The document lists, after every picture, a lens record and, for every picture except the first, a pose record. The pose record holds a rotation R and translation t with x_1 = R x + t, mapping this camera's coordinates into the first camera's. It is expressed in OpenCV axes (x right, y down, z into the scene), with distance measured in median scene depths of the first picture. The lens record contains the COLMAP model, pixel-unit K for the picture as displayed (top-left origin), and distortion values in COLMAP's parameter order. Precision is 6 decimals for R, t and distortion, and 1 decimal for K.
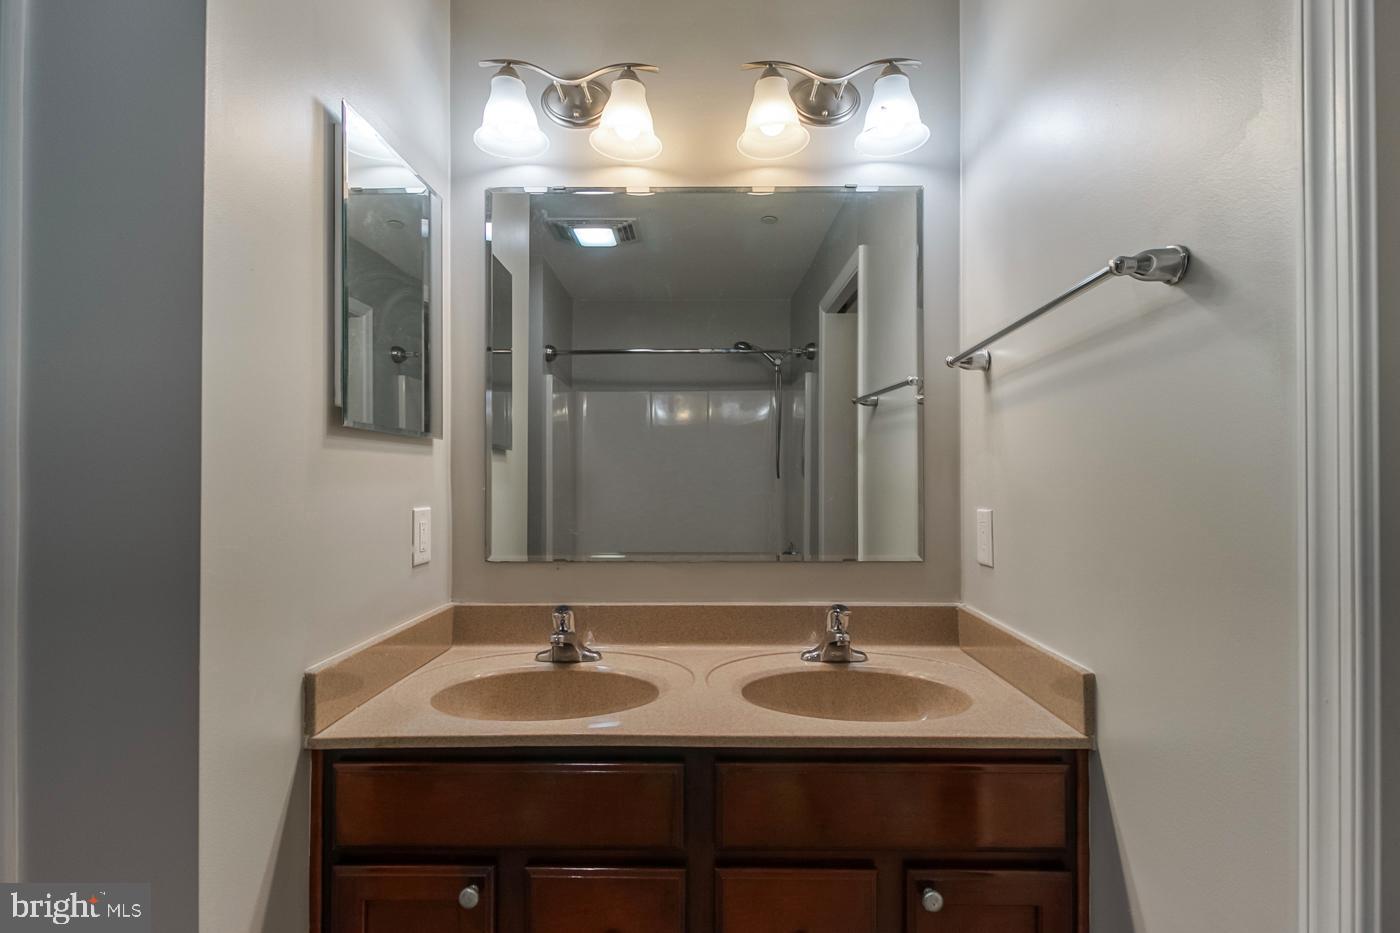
lens RADIAL K [[667.0, 0, 700.0], [0, 667.0, 470.2], [0, 0, 1]] dist [0.001157, 0.000165]
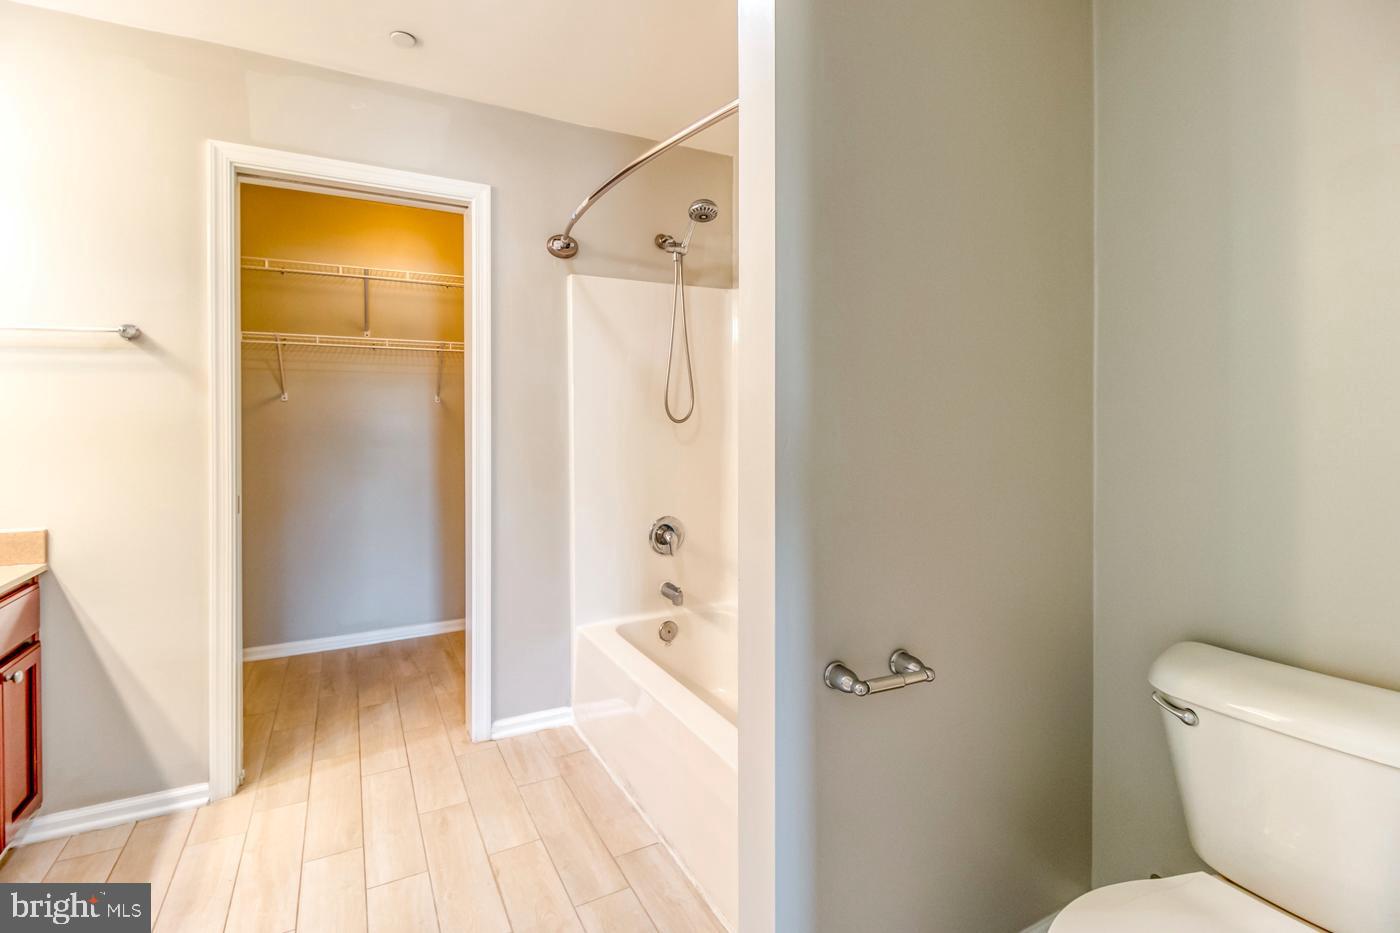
lens RADIAL K [[659.0, 0, 703.0], [0, 659.0, 423.5], [0, 0, 1]] dist [0.001484, 0.000241]
pose [[-0.484378, -0.004177, 0.874849, -1.458496], [-0.010301, 0.999947, -0.000929, -0.004763], [-0.874798, -0.009462, -0.484395, 0.227593]]
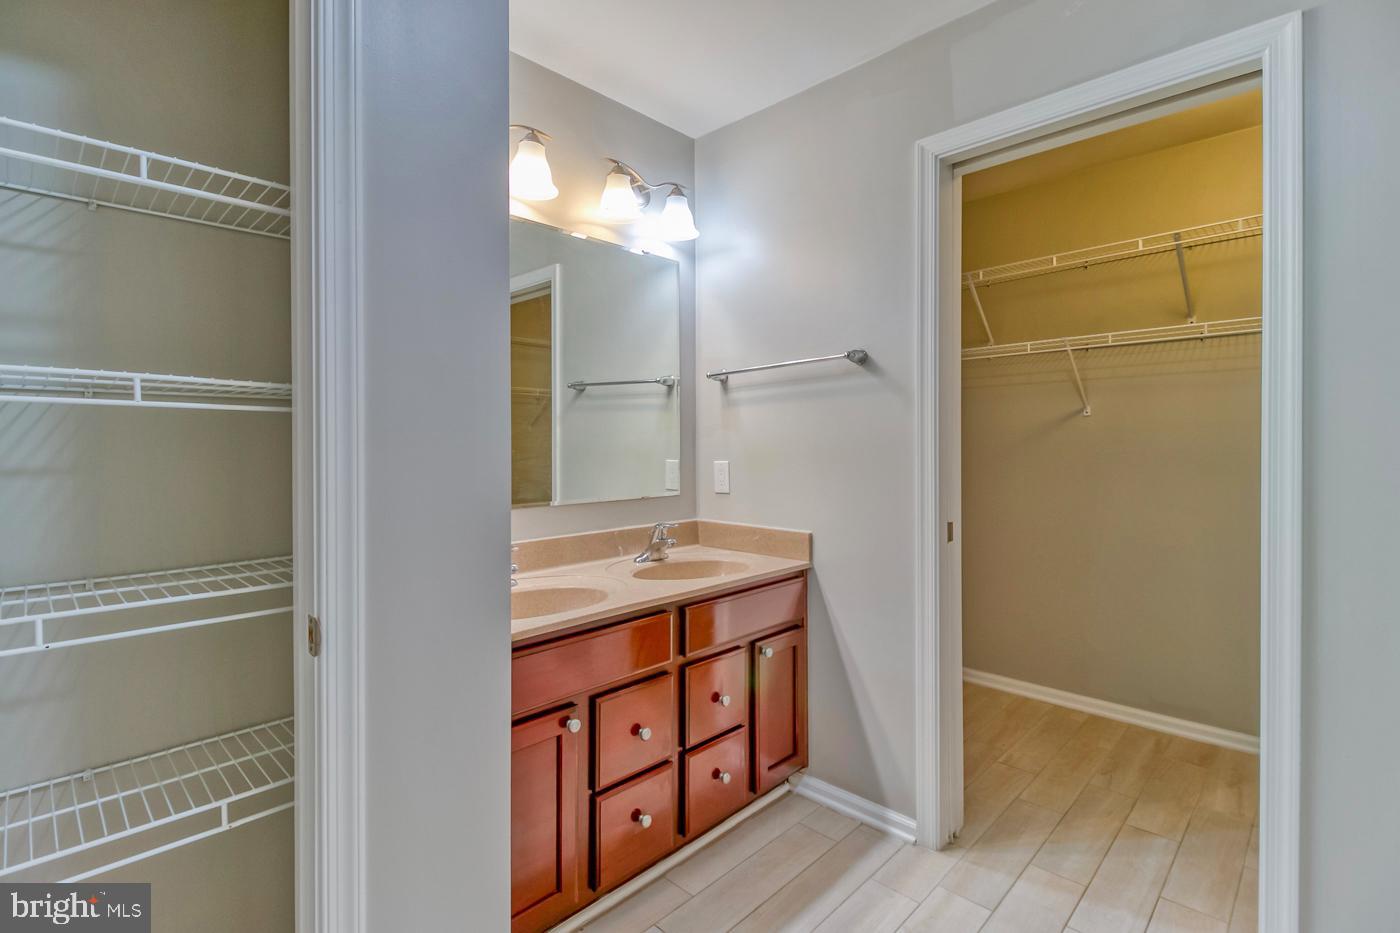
lens RADIAL K [[662.7, 0, 704.5], [0, 662.7, 444.5], [0, 0, 1]] dist [0.001603, -0.001084]
pose [[0.686951, -0.009683, 0.726639, -0.932989], [-0.001373, 0.999892, 0.014623, -0.011350], [-0.726702, -0.011043, 0.686864, -0.174187]]
